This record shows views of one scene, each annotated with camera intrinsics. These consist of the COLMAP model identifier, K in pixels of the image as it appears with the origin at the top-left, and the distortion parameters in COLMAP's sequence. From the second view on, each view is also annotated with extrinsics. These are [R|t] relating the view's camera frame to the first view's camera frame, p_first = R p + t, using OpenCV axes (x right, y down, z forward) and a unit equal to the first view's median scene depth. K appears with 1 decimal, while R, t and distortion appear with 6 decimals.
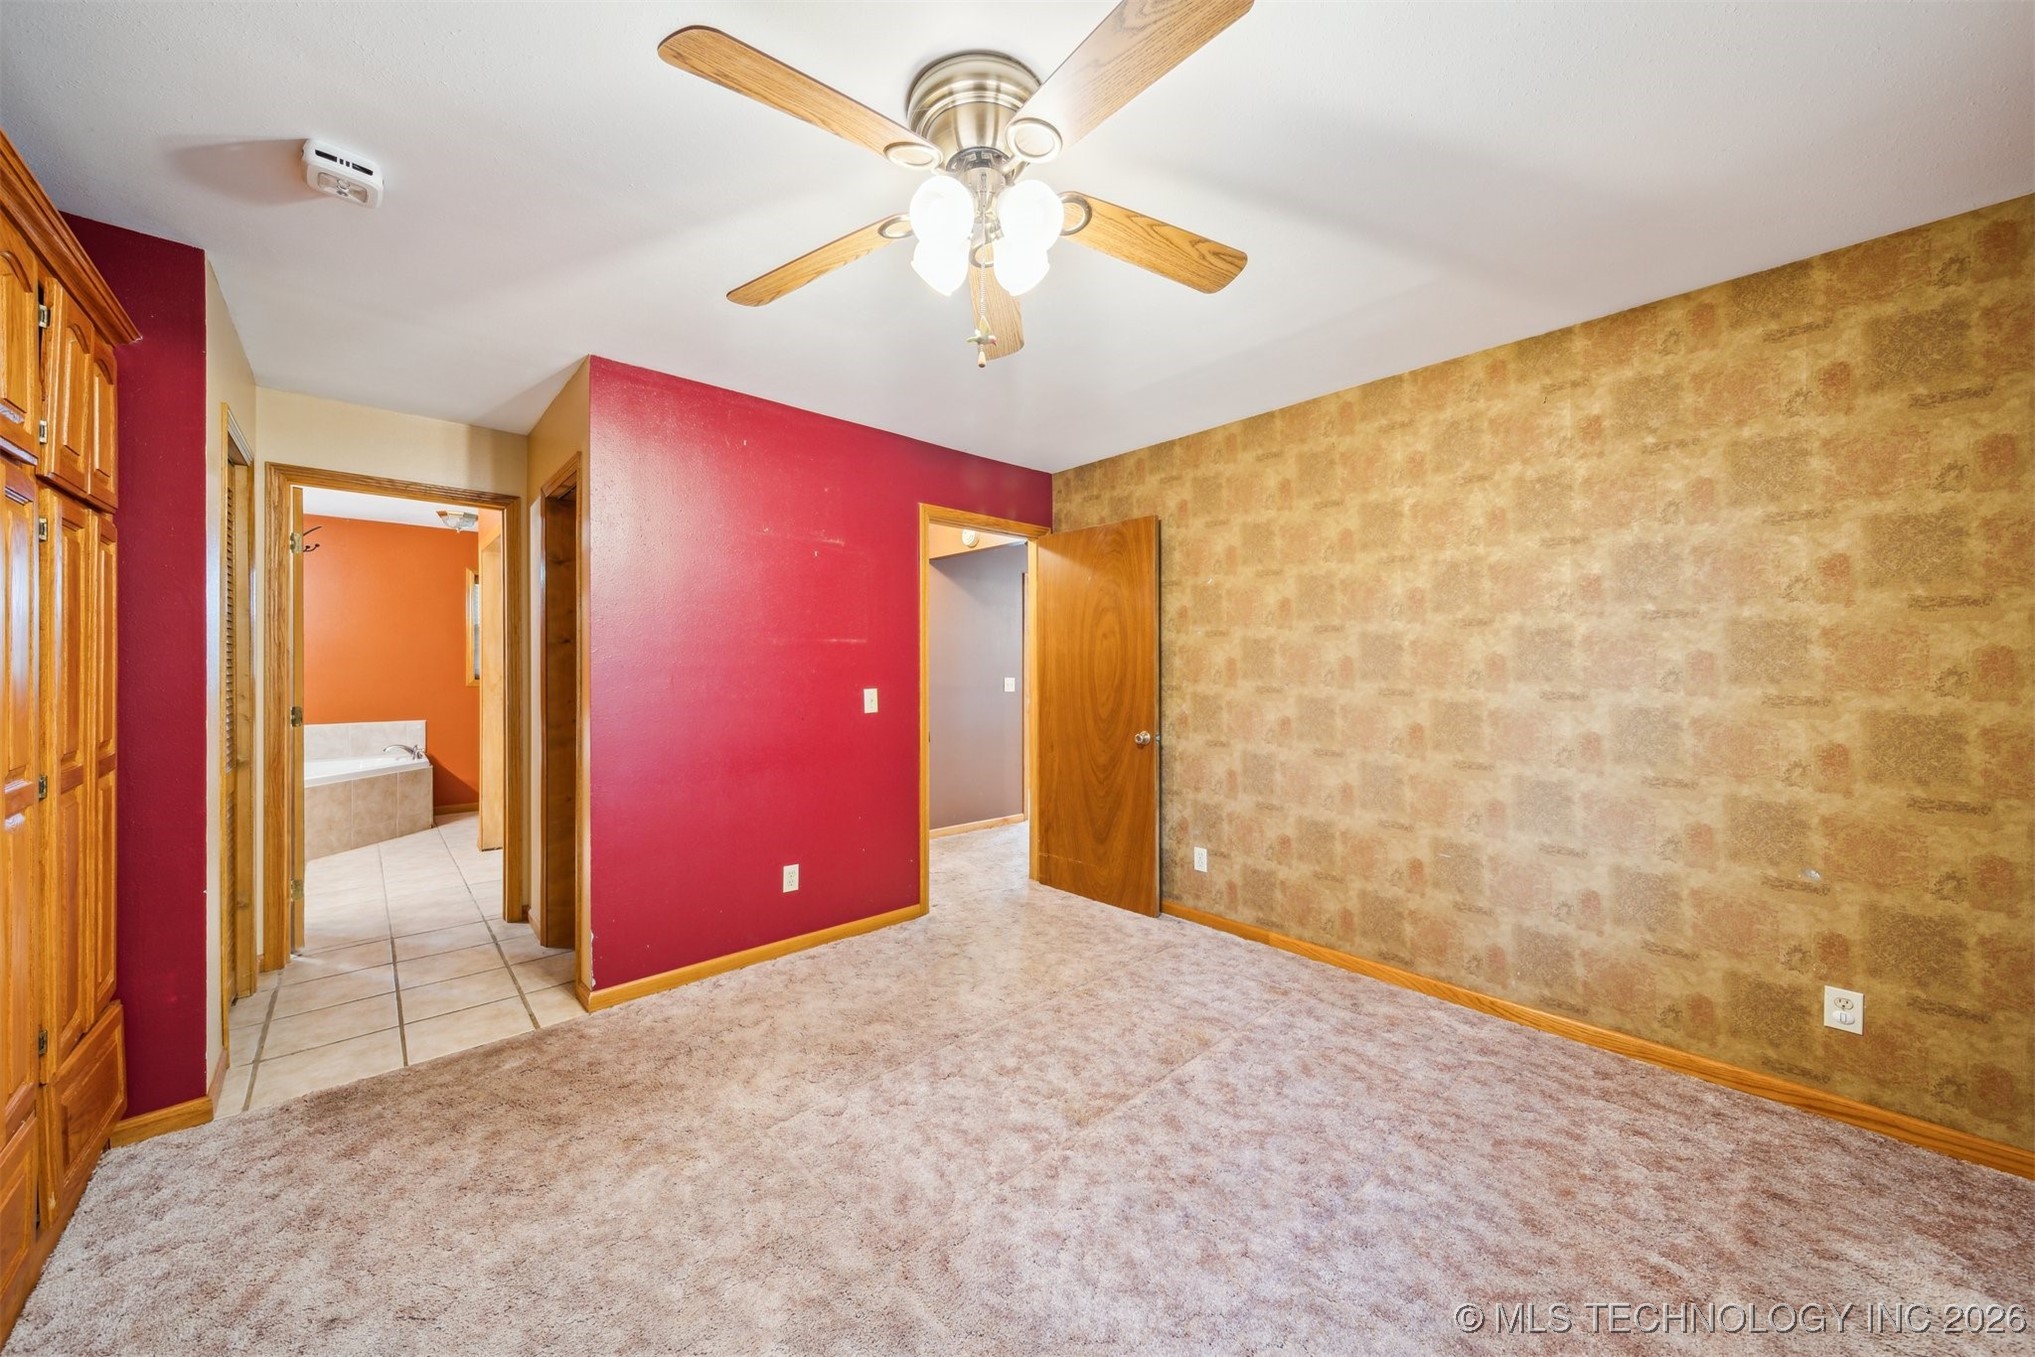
lens RADIAL K [[718.9, 0, 1009.4], [0, 718.9, 667.2], [0, 0, 1]] dist [0.006255, -0.001201]
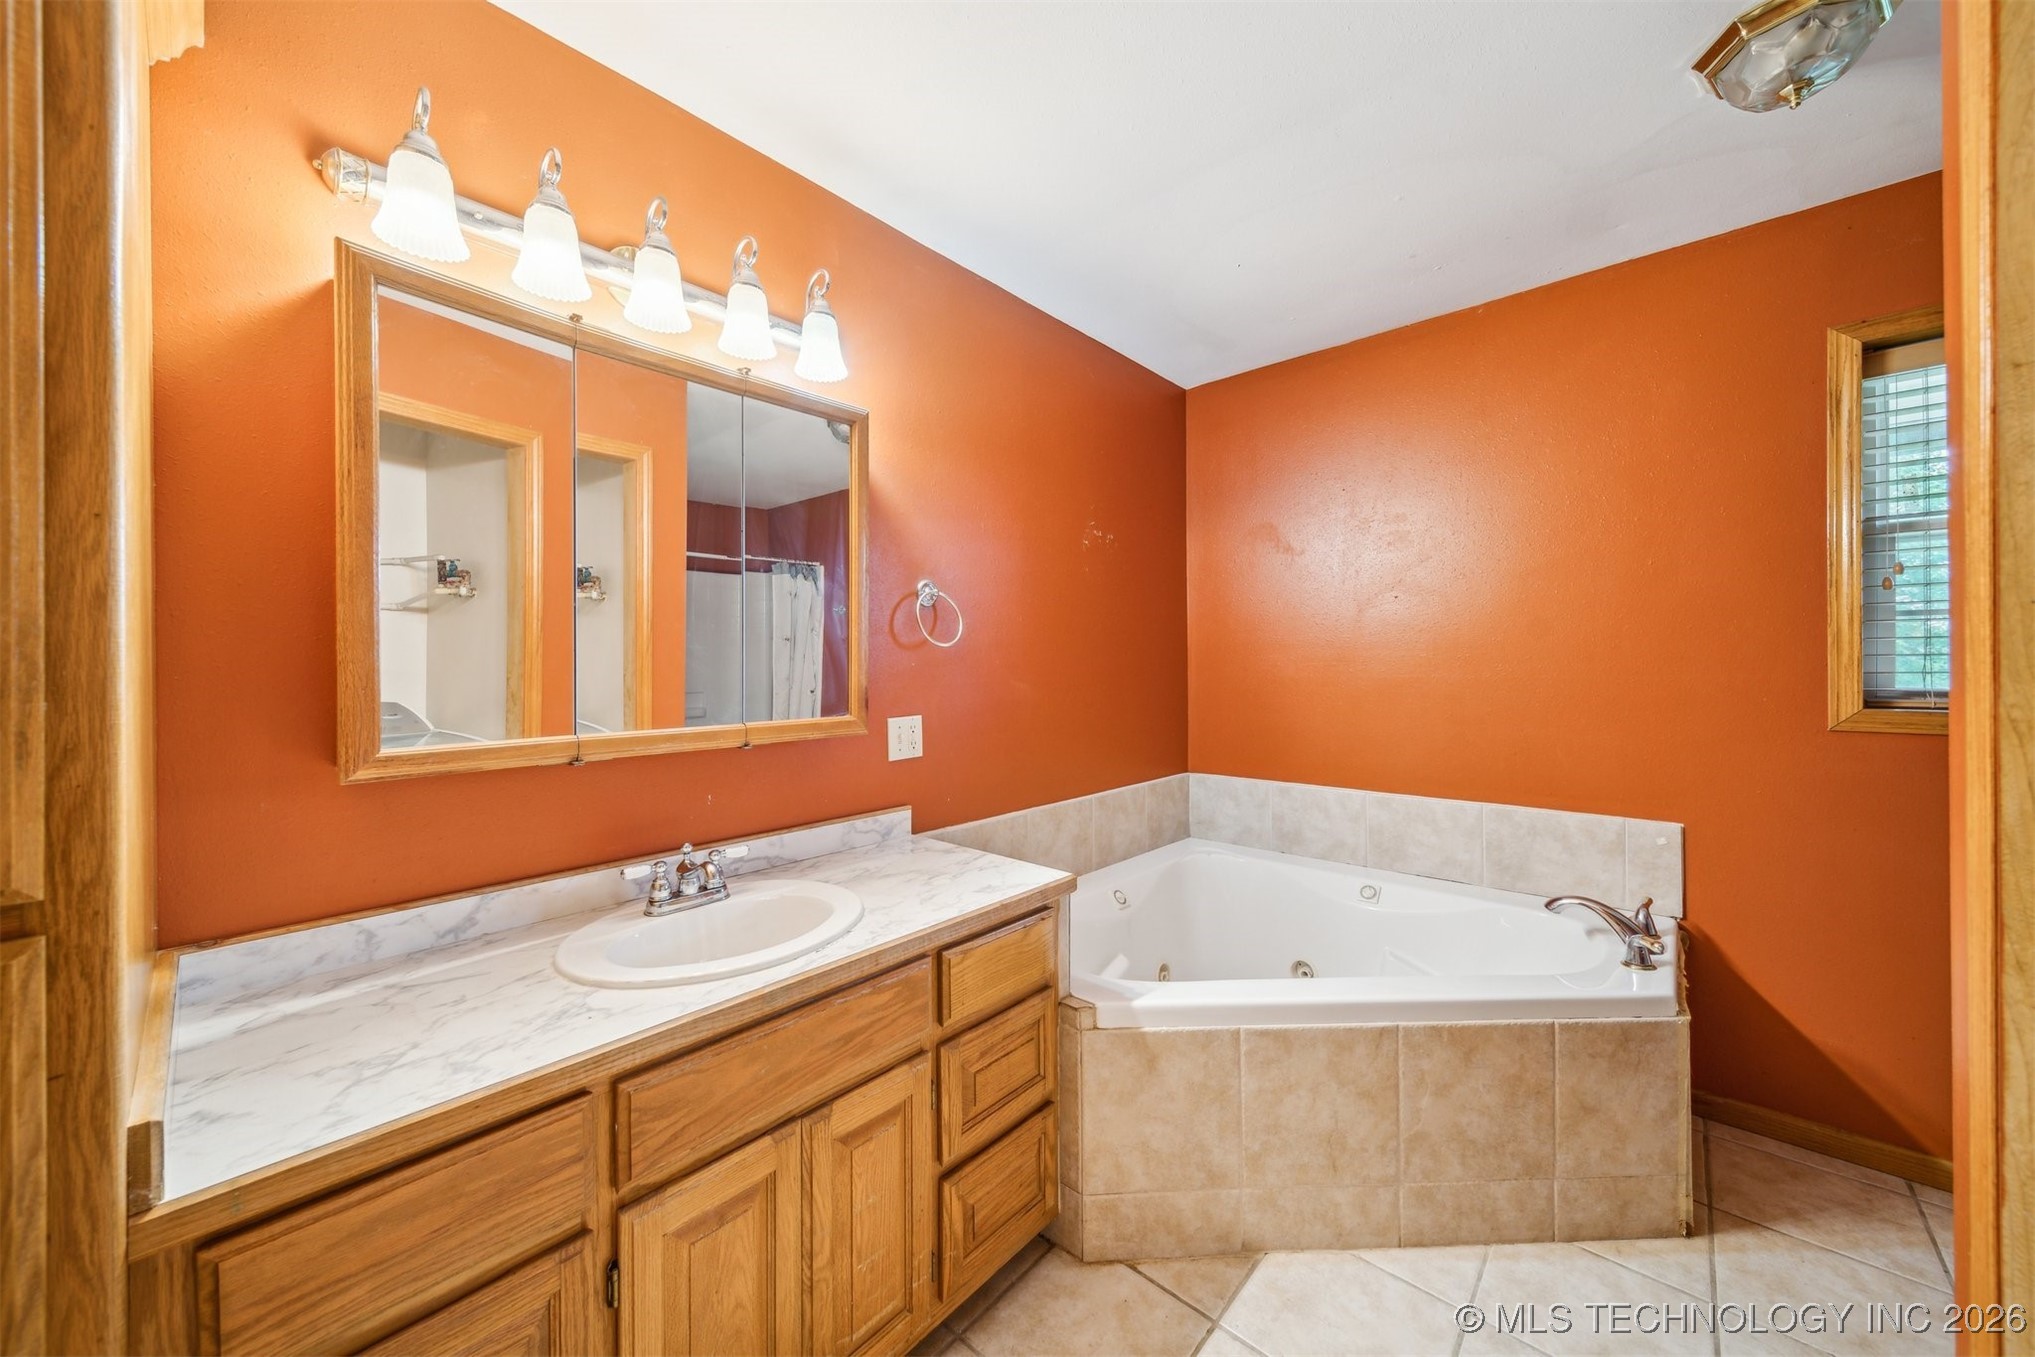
lens RADIAL K [[718.9, 0, 1018.8], [0, 718.9, 664.5], [0, 0, 1]] dist [0.006255, -0.001201]
pose [[0.100159, -0.001397, -0.994970, -0.591017], [-0.002916, 0.999994, -0.001698, 0.001041], [0.994967, 0.003071, 0.100155, 0.770251]]
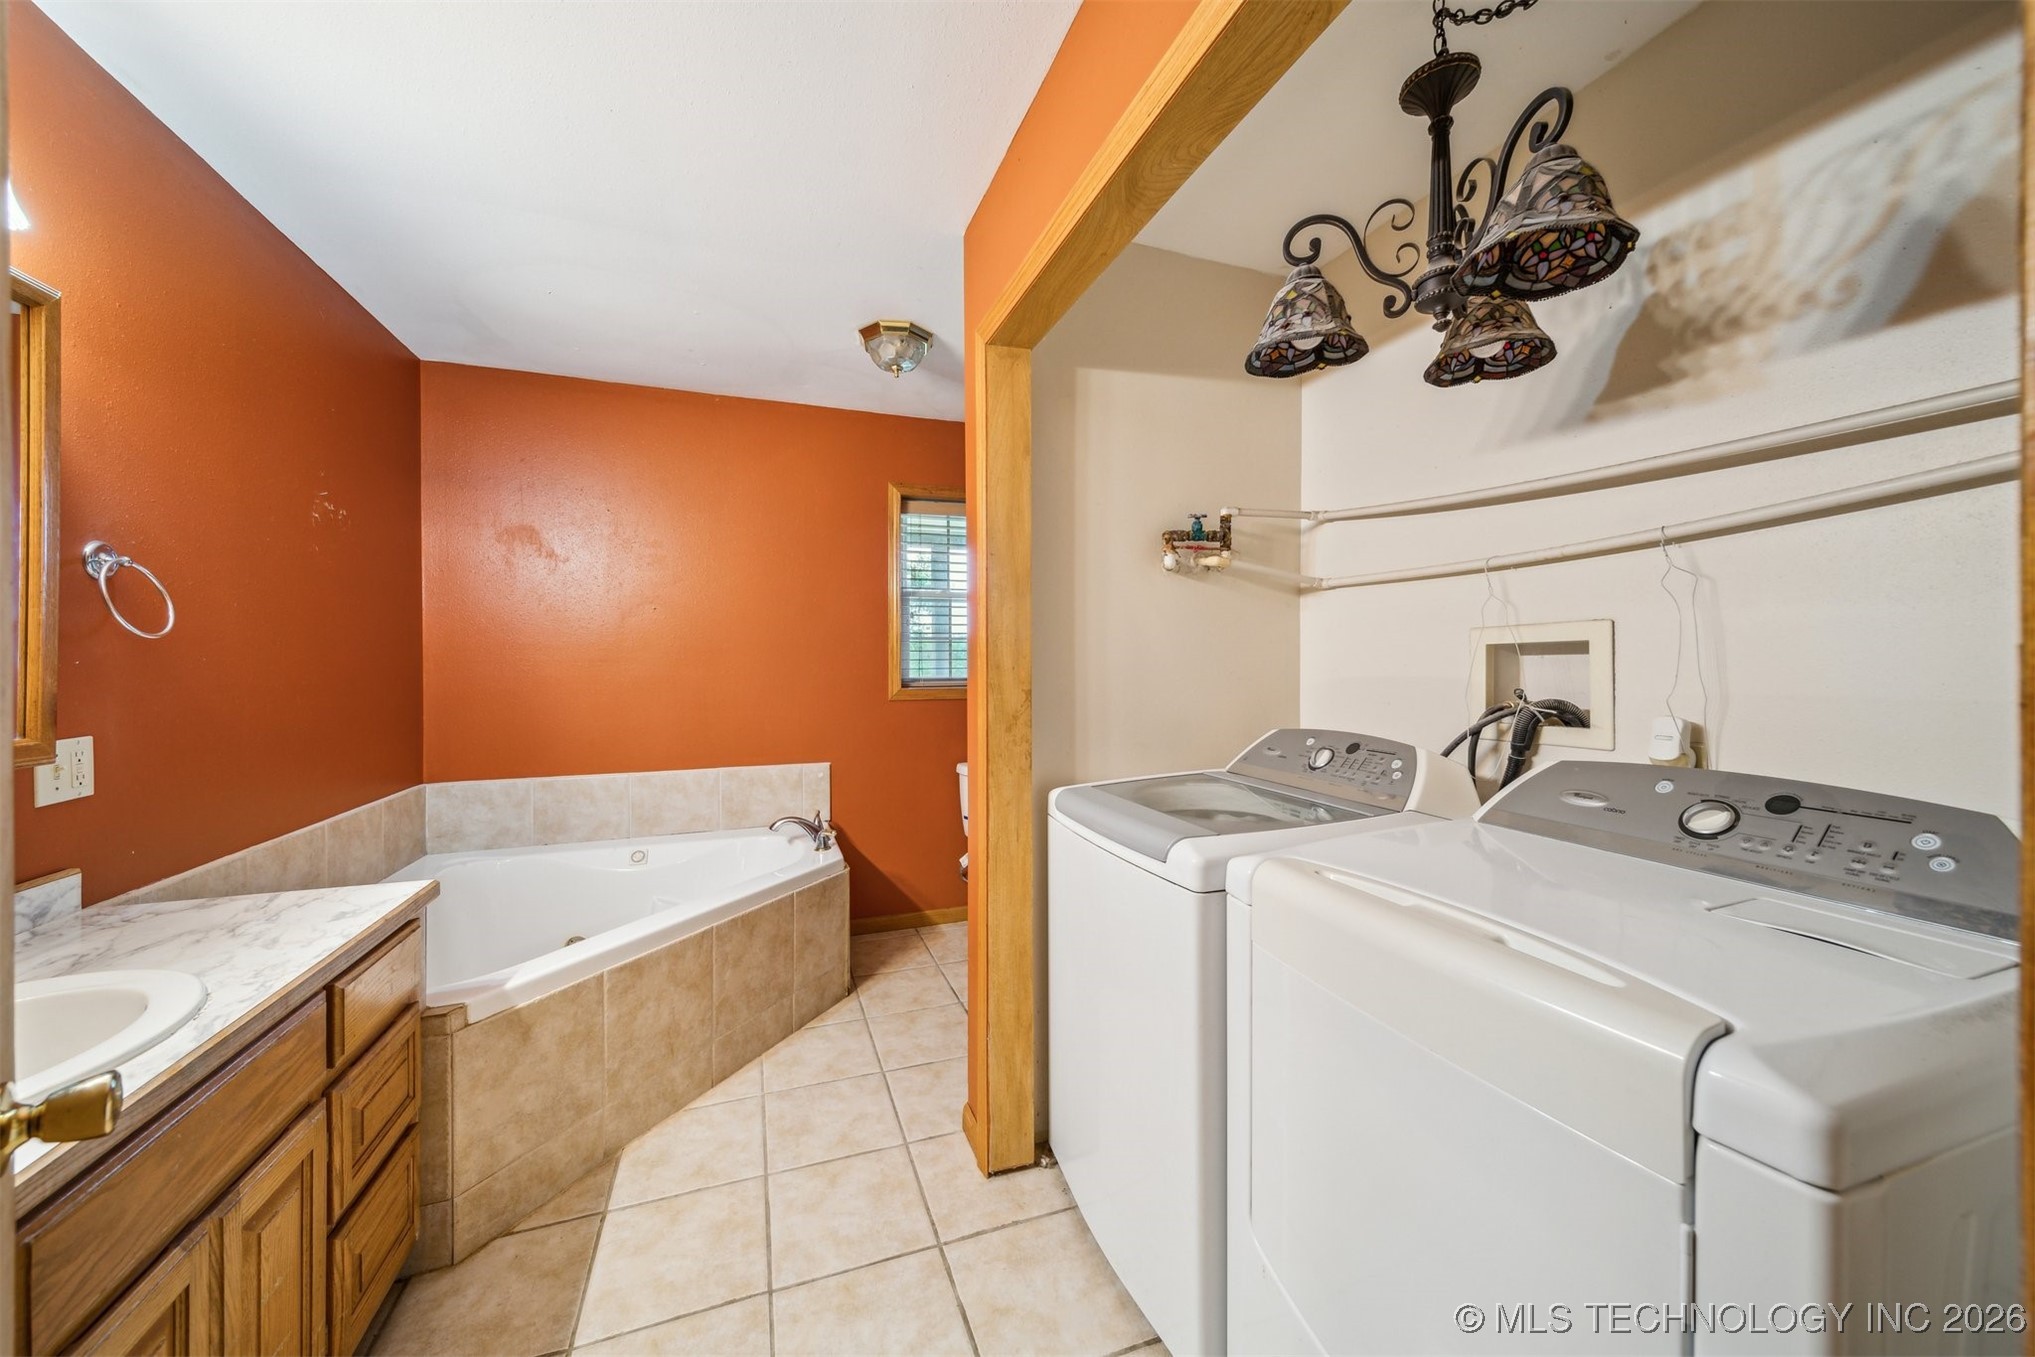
lens RADIAL K [[718.9, 0, 1016.1], [0, 718.9, 667.0], [0, 0, 1]] dist [0.006255, -0.001201]
pose [[0.933234, -0.001007, -0.359268, -0.563800], [0.000657, 0.999999, -0.001095, 0.002362], [0.359269, 0.000786, 0.933234, 0.636388]]
